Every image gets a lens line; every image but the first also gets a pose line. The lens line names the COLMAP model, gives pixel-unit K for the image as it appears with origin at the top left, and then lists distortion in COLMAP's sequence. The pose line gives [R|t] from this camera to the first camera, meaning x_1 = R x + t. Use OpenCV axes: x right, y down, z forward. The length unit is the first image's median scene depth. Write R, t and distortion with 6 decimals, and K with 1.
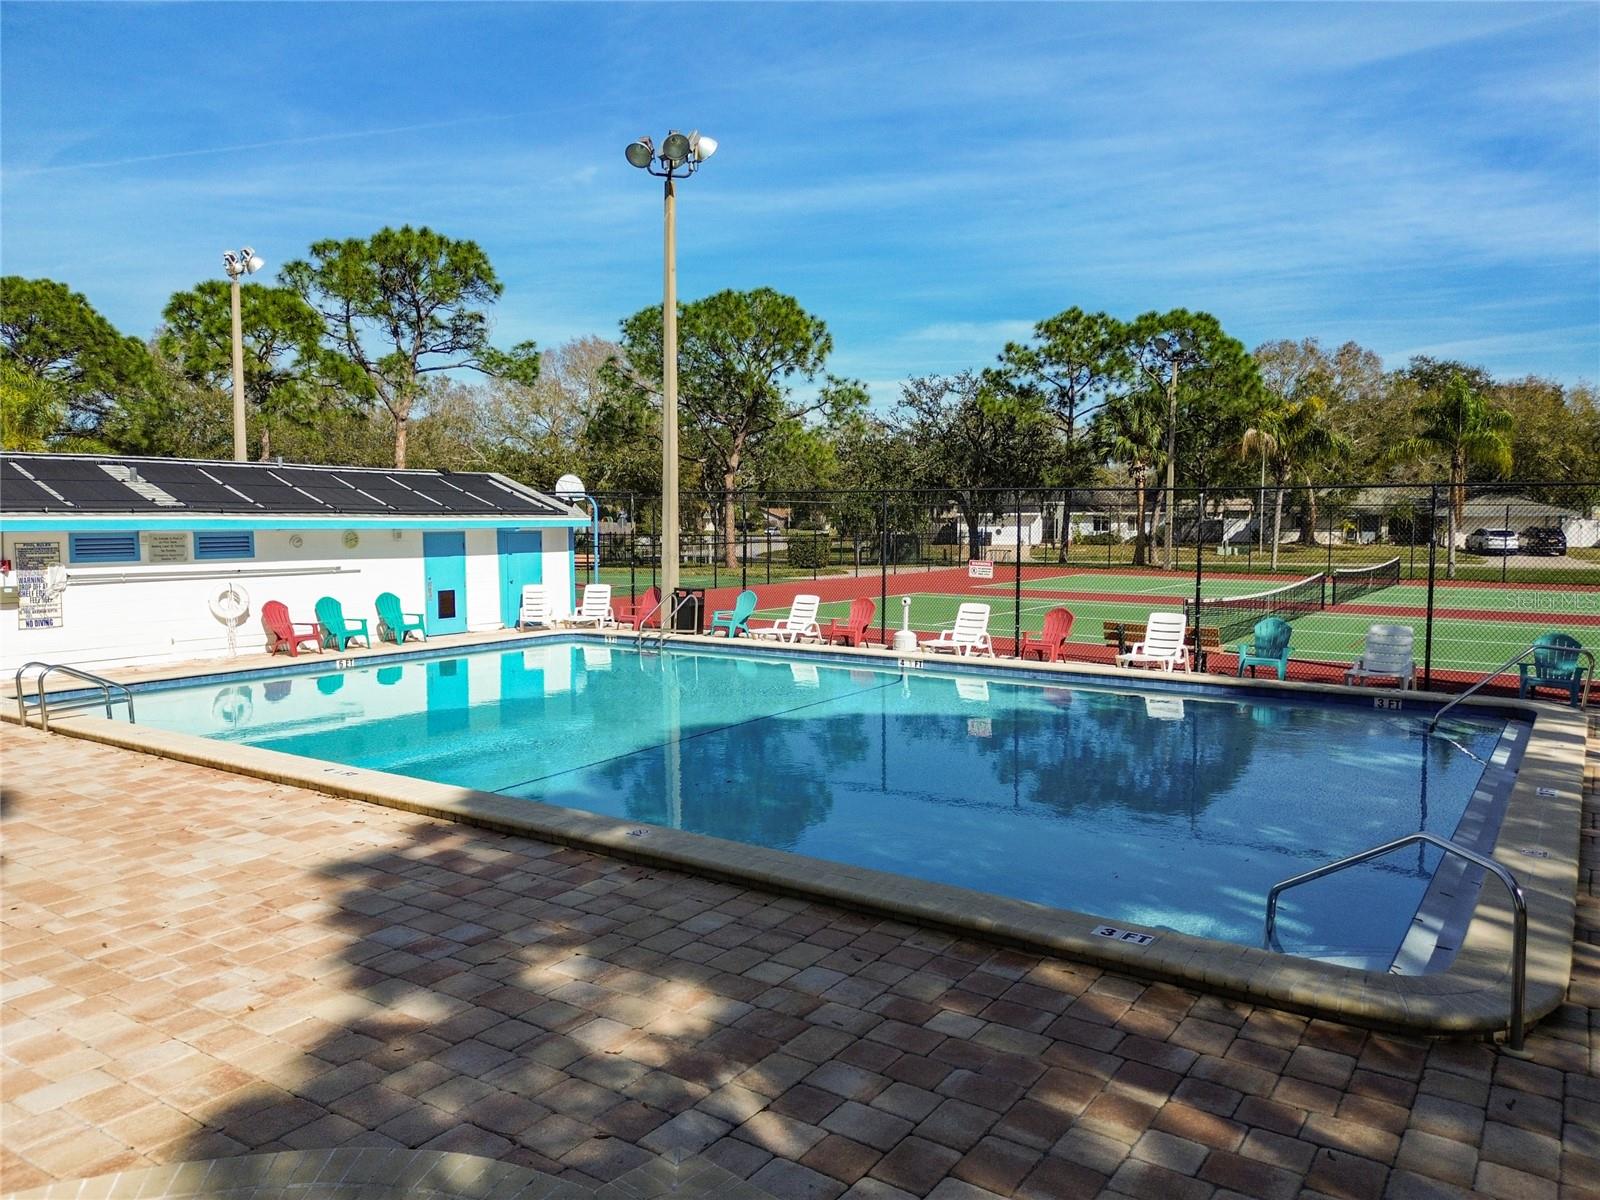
lens RADIAL K [[1143.5, 0, 806.2], [0, 1143.5, 592.1], [0, 0, 1]] dist [0.075334, -0.079469]
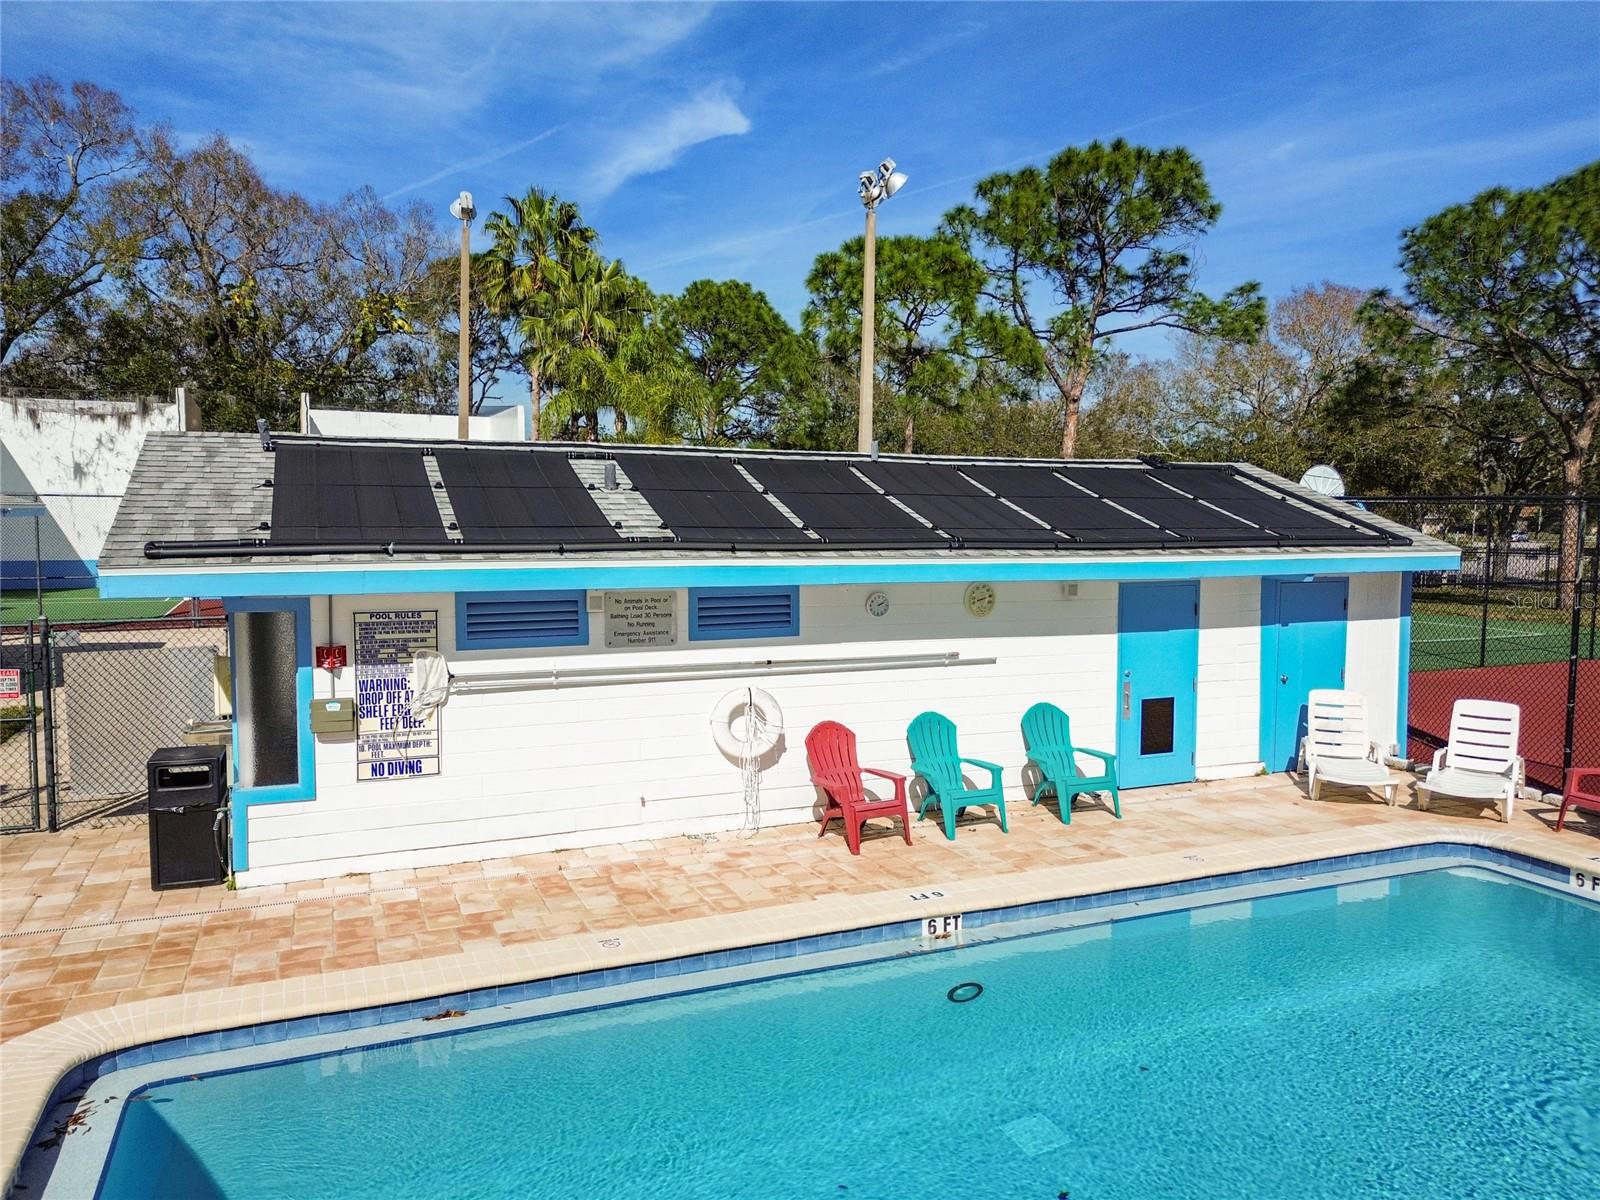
lens RADIAL K [[1119.9, 0, 800.3], [0, 1119.9, 607.2], [0, 0, 1]] dist [0.053116, -0.039029]
pose [[0.845465, 0.050166, -0.531670, -0.110341], [-0.040651, 0.998735, 0.029593, -0.029199], [0.532482, -0.003407, 0.846435, 0.299184]]
